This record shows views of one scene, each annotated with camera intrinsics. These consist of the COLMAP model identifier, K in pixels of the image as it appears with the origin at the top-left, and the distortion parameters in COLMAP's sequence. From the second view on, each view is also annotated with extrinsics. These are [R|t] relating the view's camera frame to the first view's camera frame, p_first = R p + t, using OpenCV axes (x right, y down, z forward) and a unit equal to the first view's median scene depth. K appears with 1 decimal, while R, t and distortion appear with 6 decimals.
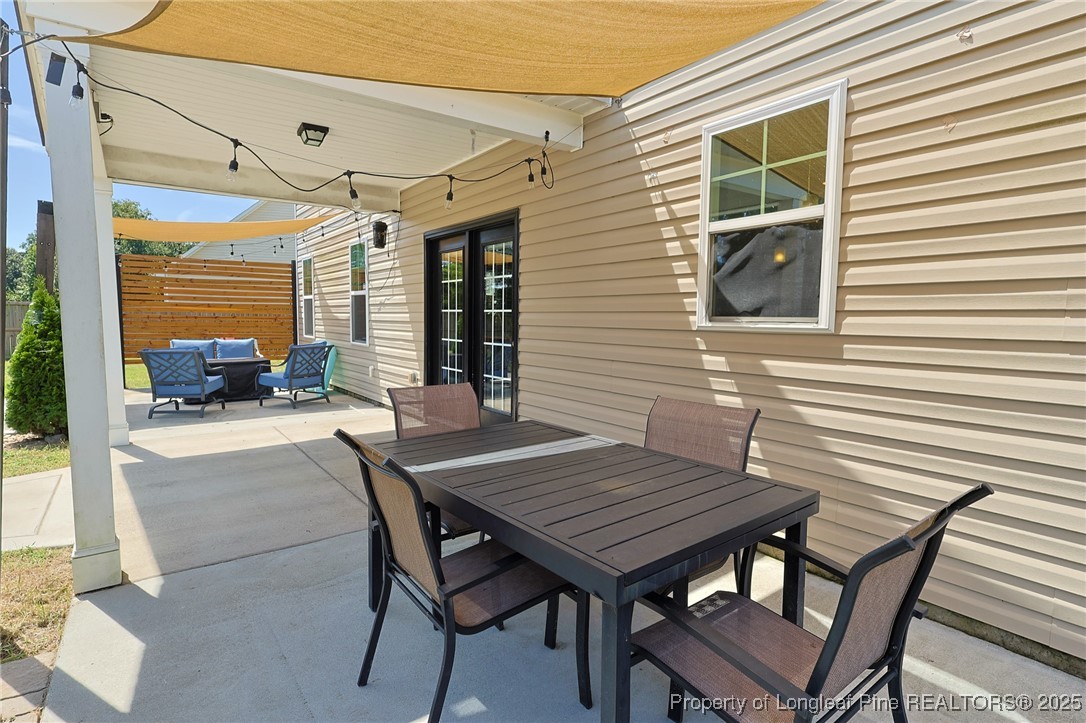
lens RADIAL K [[563.5, 0, 543.0], [0, 563.5, 361.5], [0, 0, 1]] dist [-0.001626, 0.000270]
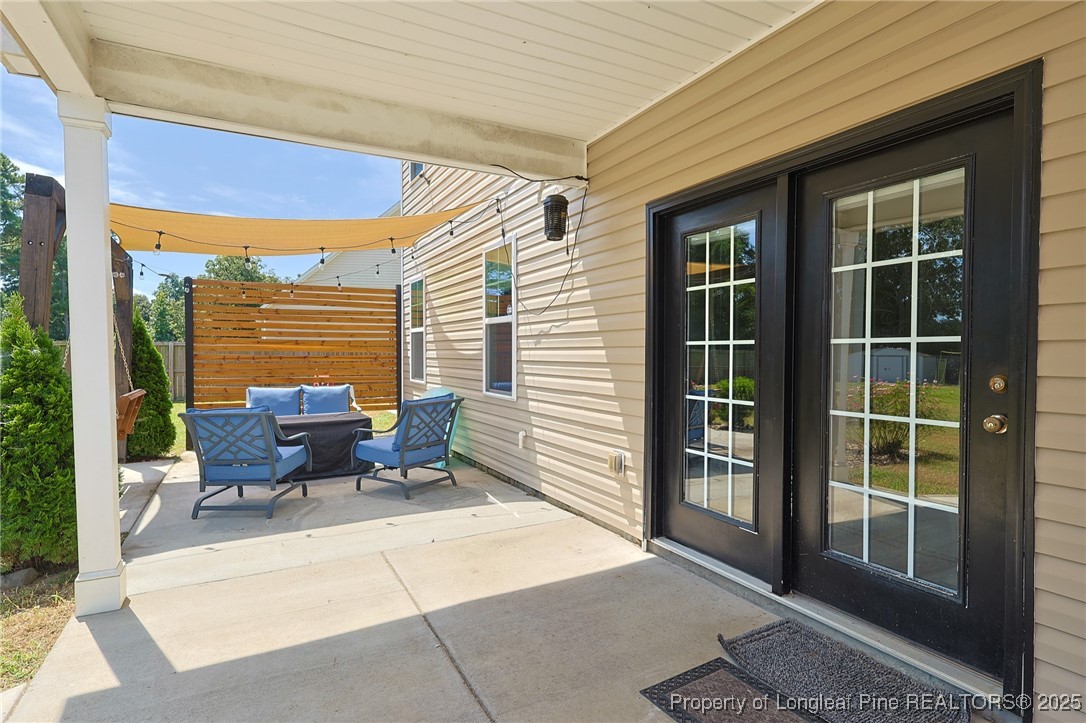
lens RADIAL K [[563.5, 0, 543.0], [0, 563.5, 361.5], [0, 0, 1]] dist [-0.001626, 0.000270]
pose [[0.990147, -0.008310, -0.139787, -0.187559], [-0.000479, 0.998031, -0.062726, -0.031107], [0.140033, 0.062175, 0.988193, 0.358021]]
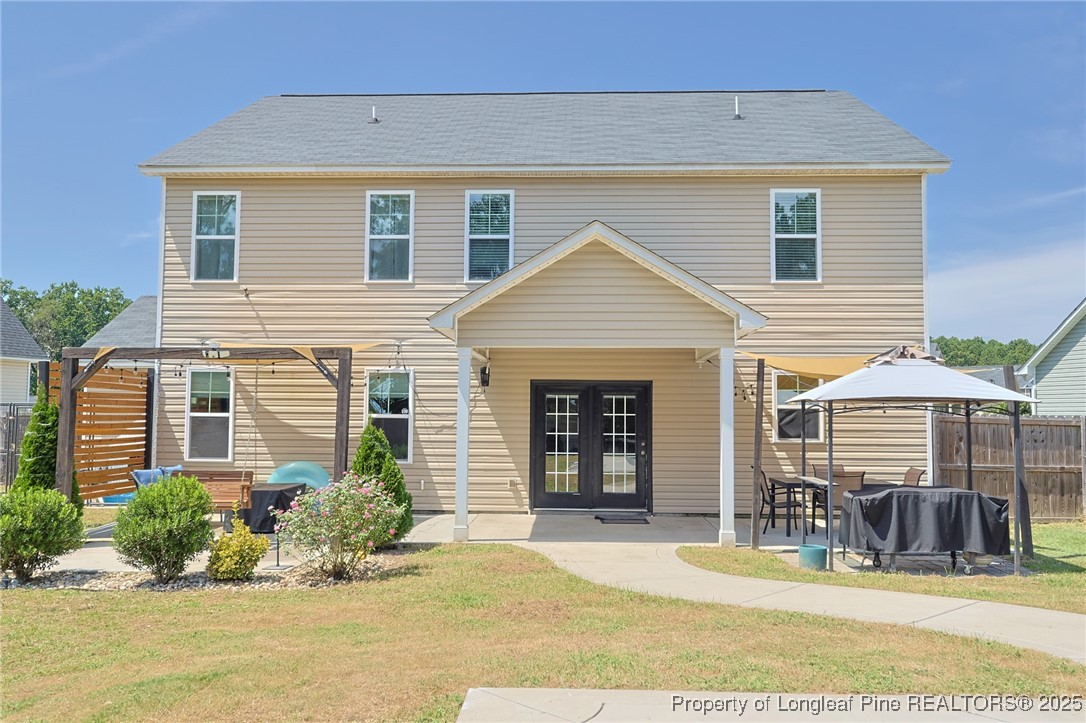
lens RADIAL K [[798.8, 0, 543.0], [0, 798.8, 361.5], [0, 0, 1]] dist [-0.000119, 0.000003]
pose [[0.617155, 0.048374, 0.785353, -1.431057], [0.061173, 0.992138, -0.109183, -0.038847], [-0.784460, 0.115425, 0.609344, -0.219793]]
